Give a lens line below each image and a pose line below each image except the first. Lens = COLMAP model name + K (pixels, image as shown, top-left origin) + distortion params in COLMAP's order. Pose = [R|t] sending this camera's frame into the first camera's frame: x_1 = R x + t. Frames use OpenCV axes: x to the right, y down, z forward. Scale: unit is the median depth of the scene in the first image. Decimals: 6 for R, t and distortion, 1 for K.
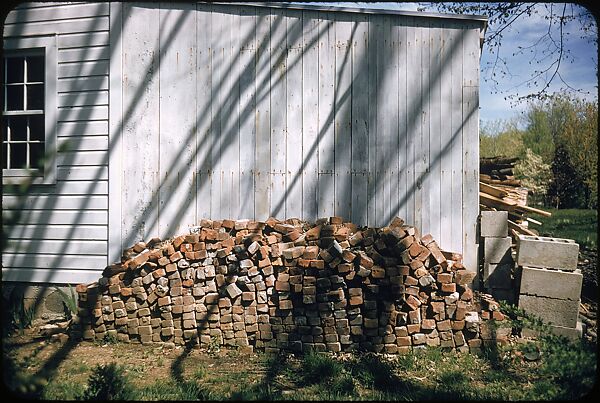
lens RADIAL K [[648.2, 0, 296.5], [0, 648.2, 222.4], [0, 0, 1]] dist [-0.032484, 0.000000]
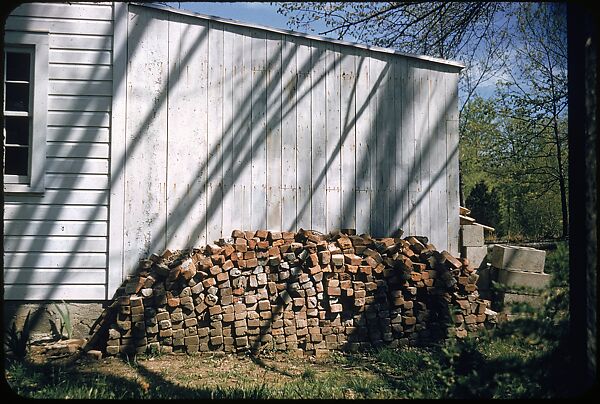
lens RADIAL K [[648.2, 0, 272.6], [0, 648.2, 216.0], [0, 0, 1]] dist [-0.032484, 0.000000]
pose [[0.927444, 0.017702, 0.373543, -0.506632], [0.001819, 0.998654, -0.051840, 0.028363], [-0.373957, 0.048758, 0.926163, 0.027666]]
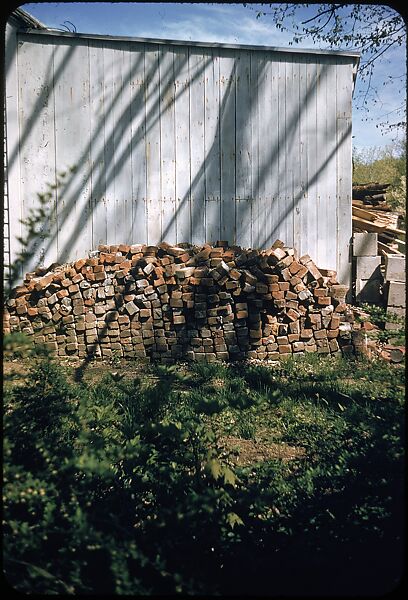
lens RADIAL K [[648.2, 0, 203.7], [0, 648.2, 302.2], [0, 0, 1]] dist [-0.032484, 0.000000]
pose [[0.998884, -0.019577, 0.042979, -0.021228], [0.016145, 0.996759, 0.078807, 0.009995], [-0.044382, -0.078025, 0.995963, -0.105387]]
